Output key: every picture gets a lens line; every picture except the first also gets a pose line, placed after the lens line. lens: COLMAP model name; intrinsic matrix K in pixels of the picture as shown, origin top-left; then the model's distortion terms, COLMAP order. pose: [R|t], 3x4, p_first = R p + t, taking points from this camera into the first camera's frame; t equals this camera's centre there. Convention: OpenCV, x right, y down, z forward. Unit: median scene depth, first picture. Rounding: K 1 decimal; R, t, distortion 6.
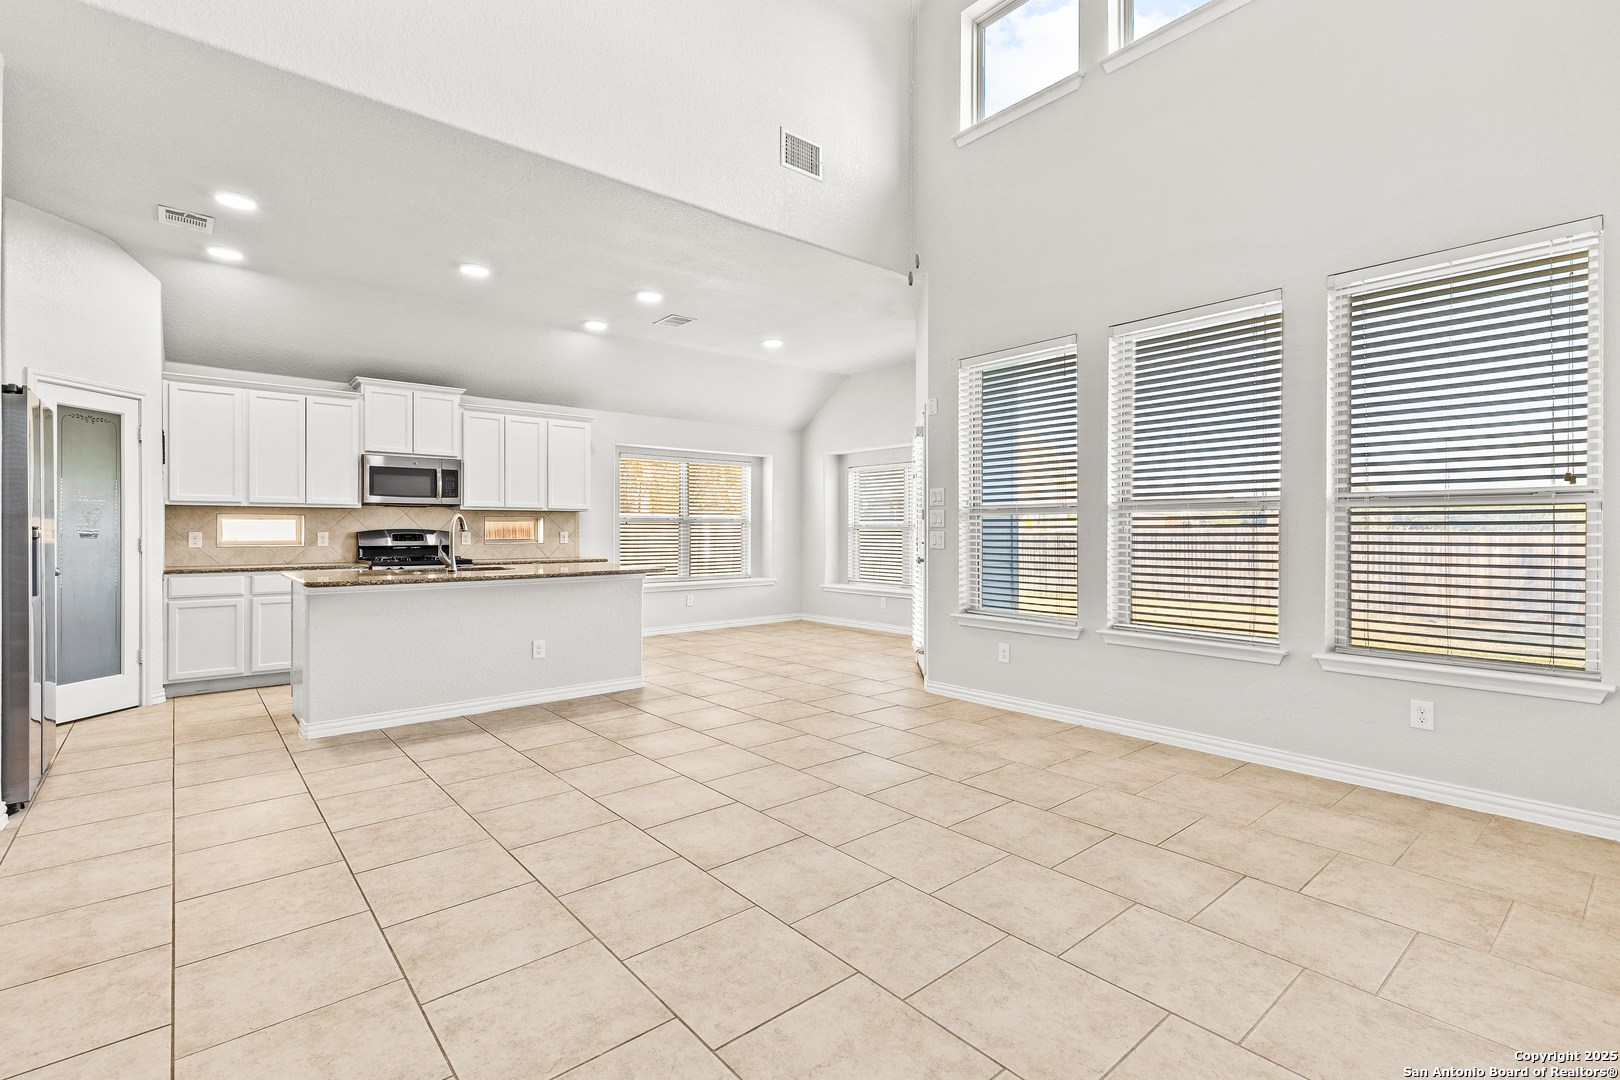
lens RADIAL K [[736.0, 0, 821.3], [0, 736.0, 533.1], [0, 0, 1]] dist [0.013786, -0.001750]
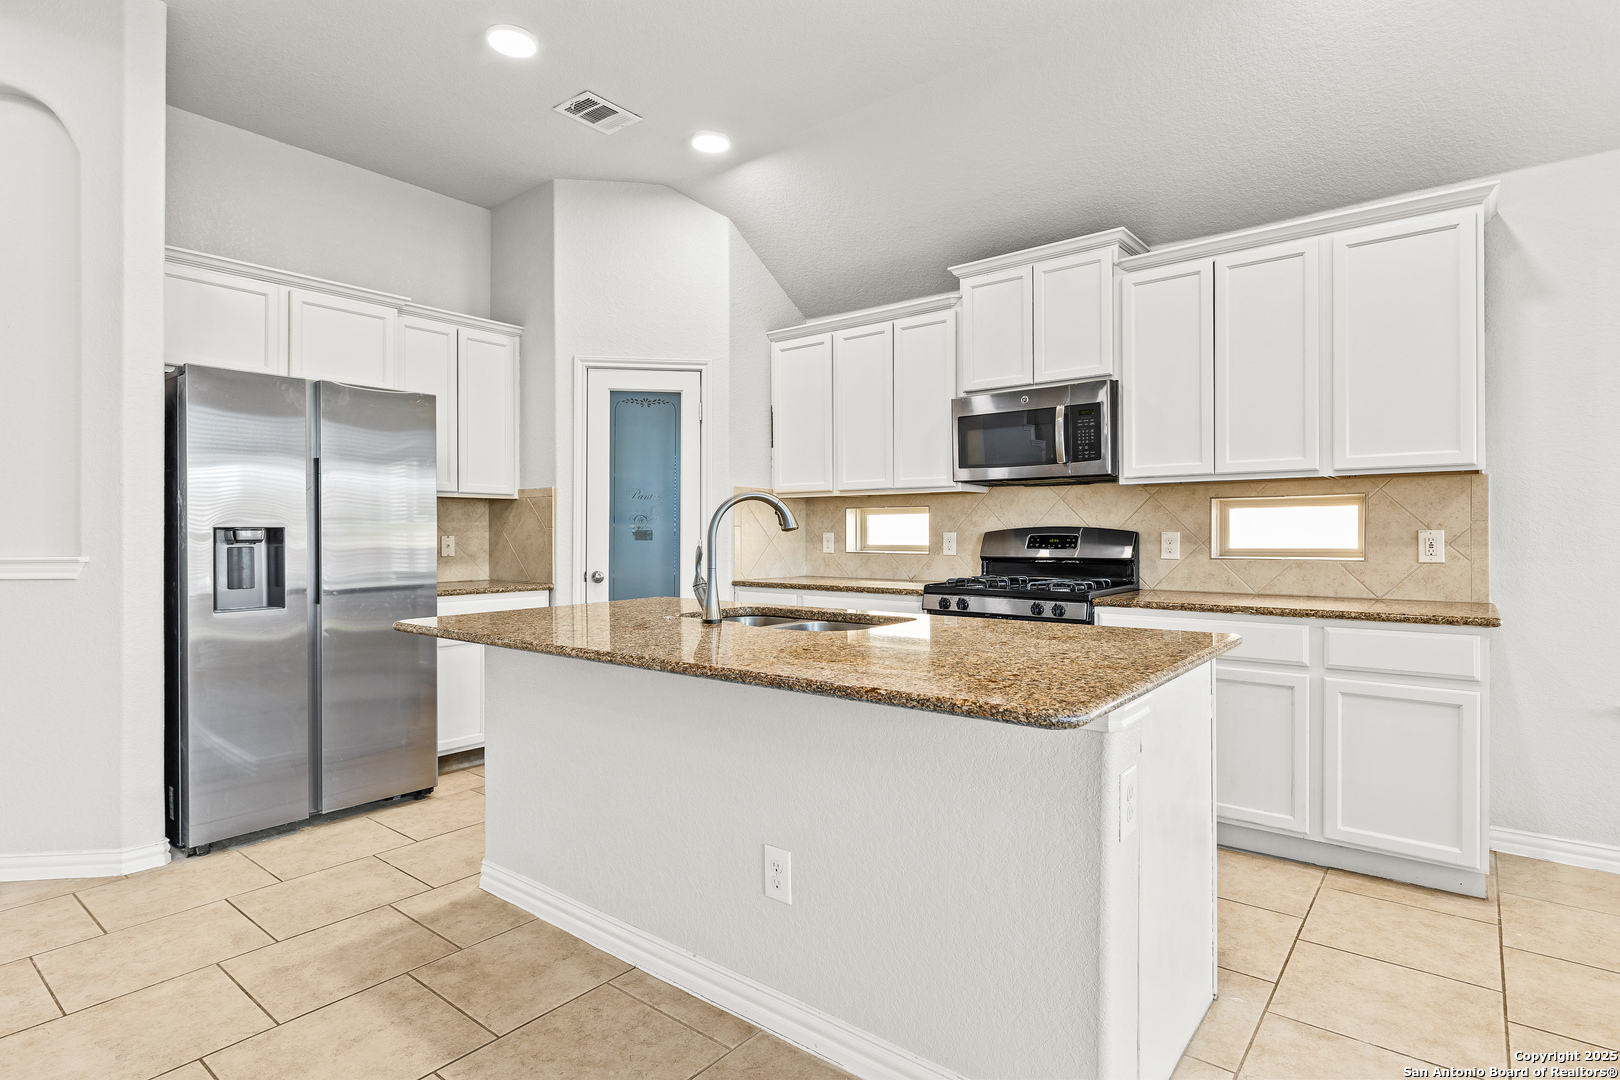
lens RADIAL K [[833.4, 0, 823.3], [0, 833.4, 536.4], [0, 0, 1]] dist [0.006377, -0.000837]
pose [[0.183199, 0.003581, -0.983069, 0.005714], [0.000469, 0.999993, 0.003730, -0.001159], [0.983076, -0.001144, 0.183196, 1.165003]]
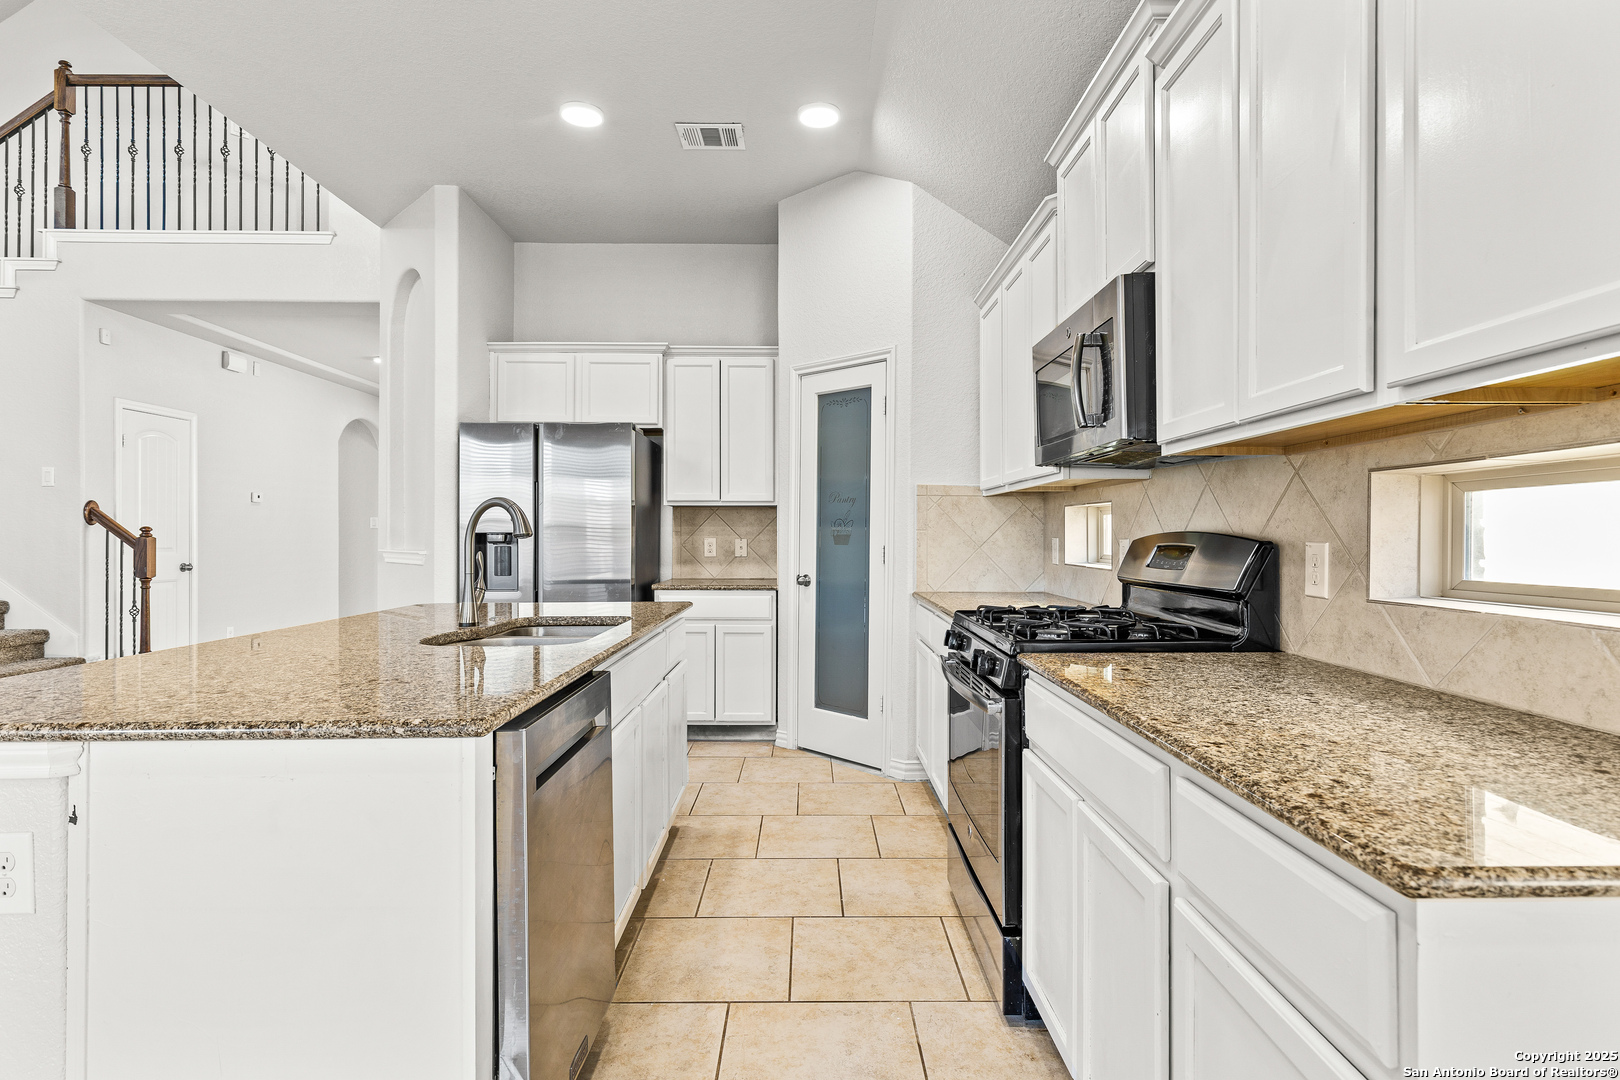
lens RADIAL K [[821.5, 0, 808.7], [0, 821.5, 531.3], [0, 0, 1]] dist [0.001984, -0.001071]
pose [[-0.659063, -0.002437, -0.752084, -0.301638], [-0.001870, 0.999997, -0.001601, -0.007351], [0.752085, 0.000351, -0.659066, 1.791203]]
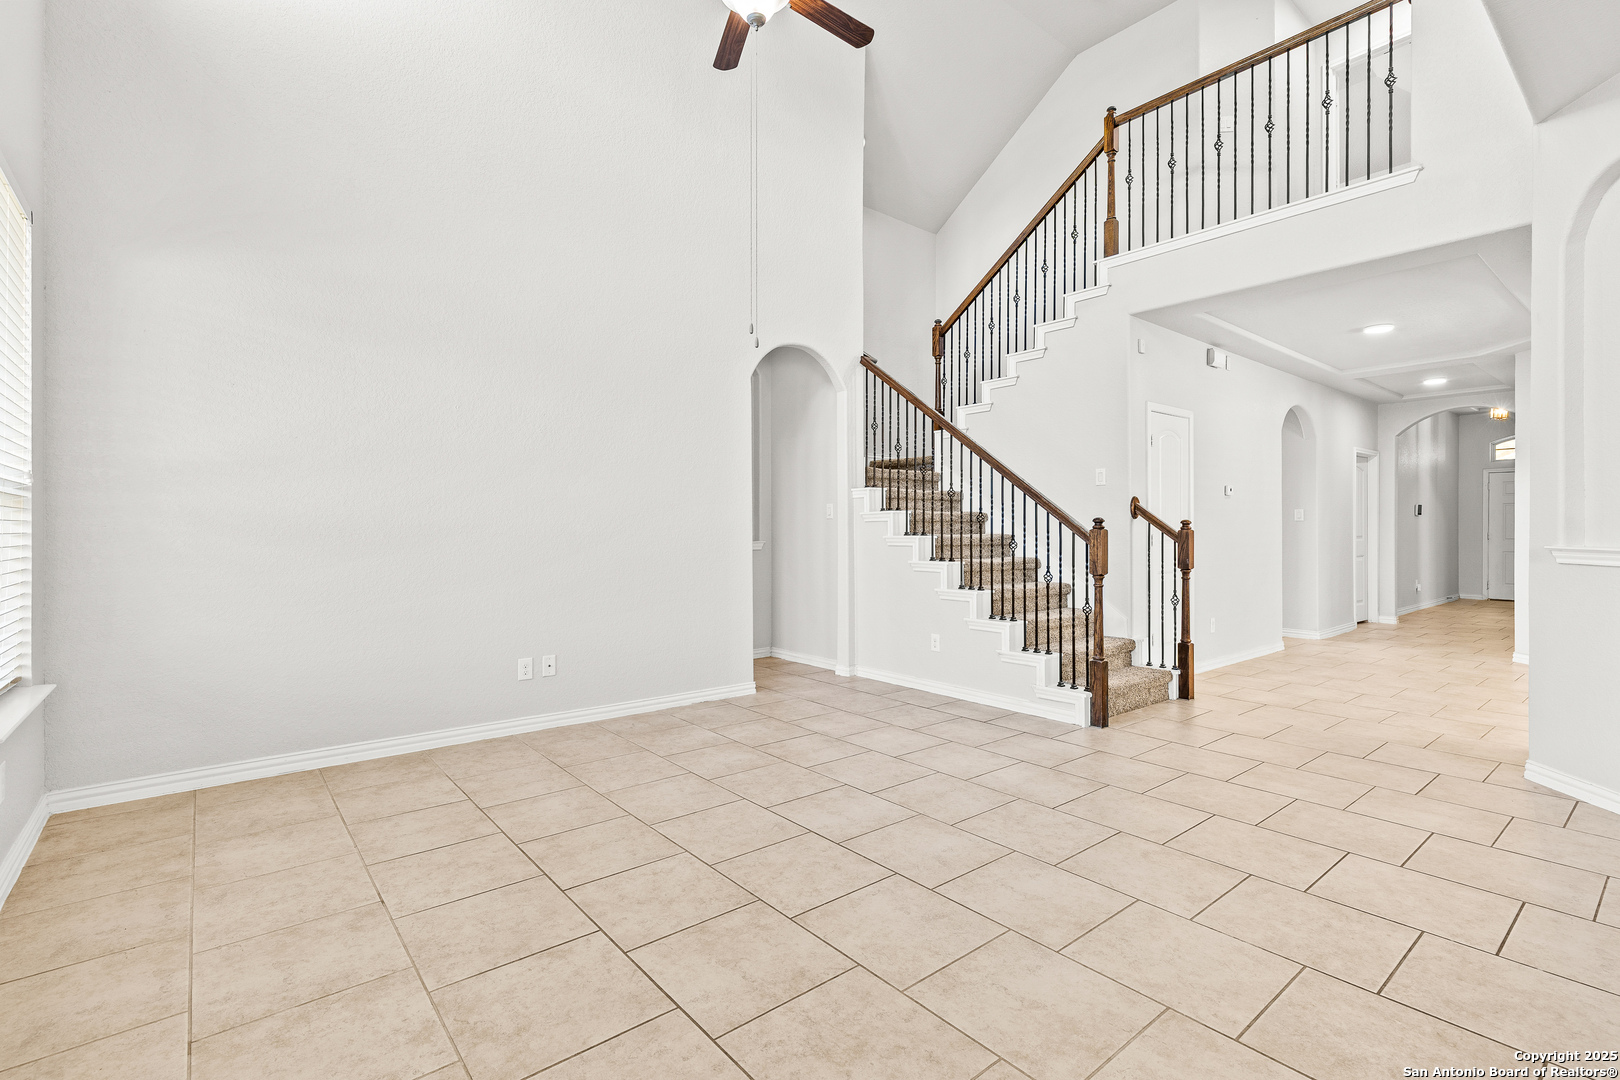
lens RADIAL K [[736.0, 0, 821.5], [0, 736.0, 518.8], [0, 0, 1]] dist [0.013786, -0.001750]
pose [[-0.999812, 0.002865, 0.019203, -0.012501], [0.002642, 0.999929, -0.011631, -0.003632], [-0.019235, -0.011578, -0.999748, 1.371617]]
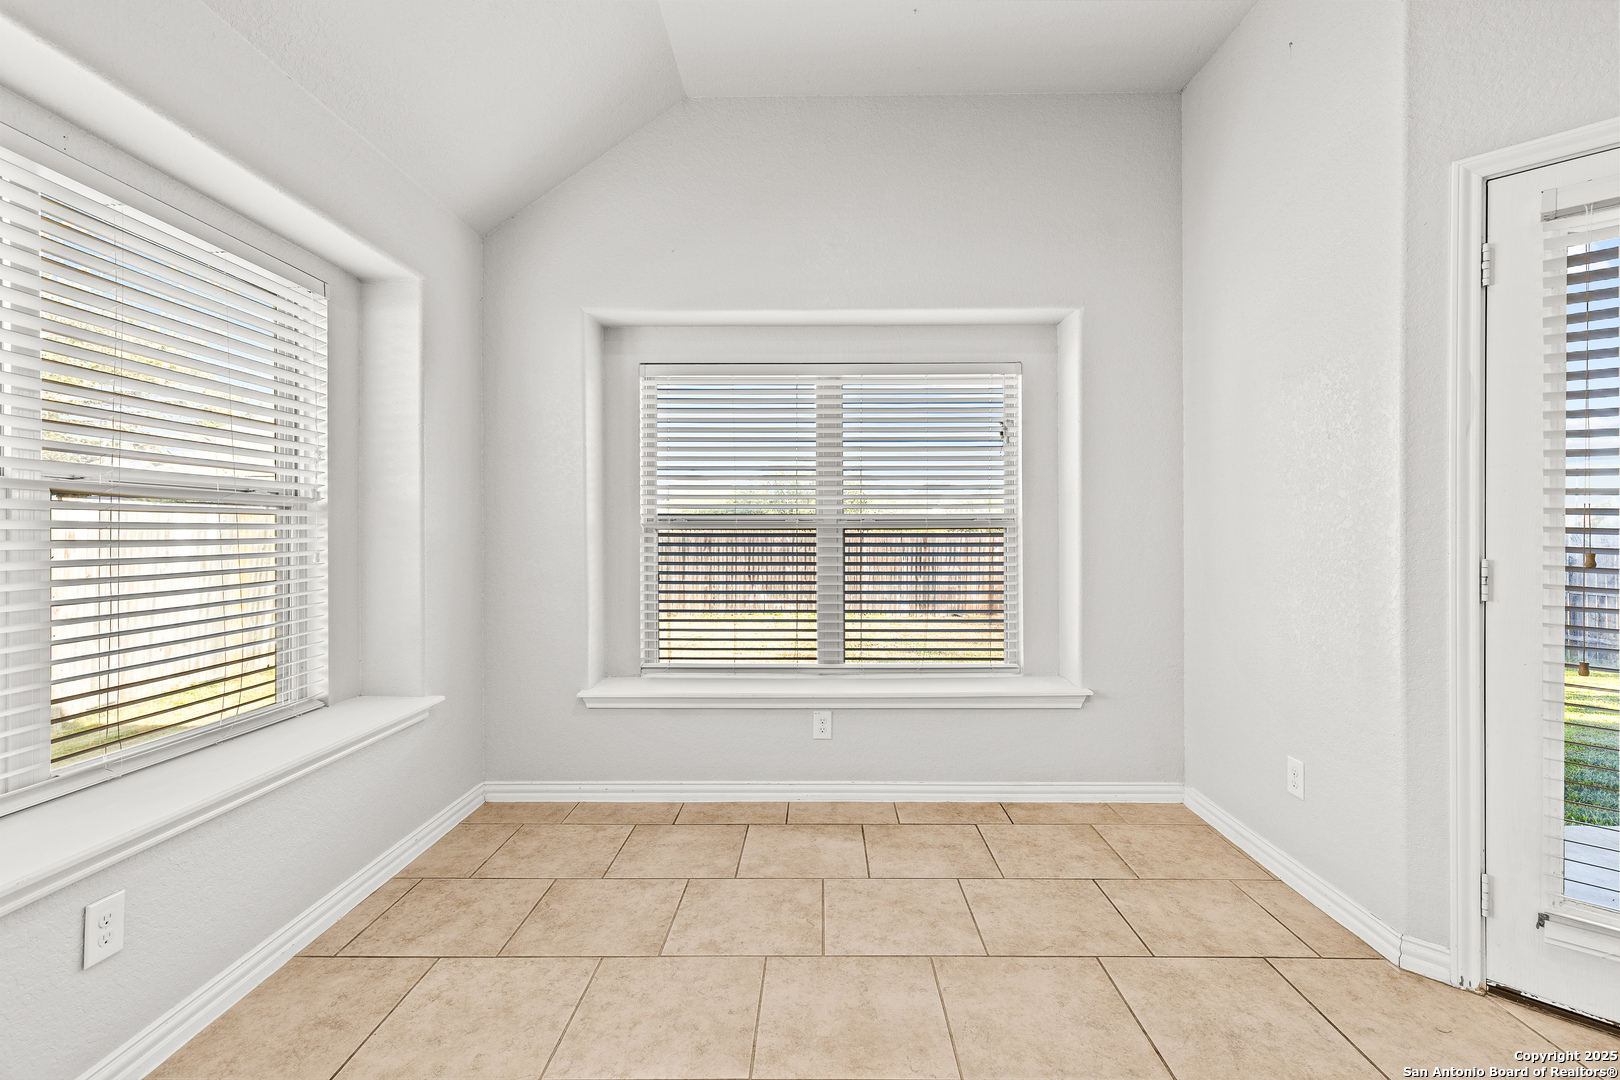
lens RADIAL K [[736.0, 0, 814.2], [0, 736.0, 541.9], [0, 0, 1]] dist [0.013786, -0.001750]
pose [[0.671358, -0.010484, 0.741059, -0.411977], [0.002416, 0.999926, 0.011958, -0.006712], [-0.741130, -0.006238, 0.671333, 1.573140]]
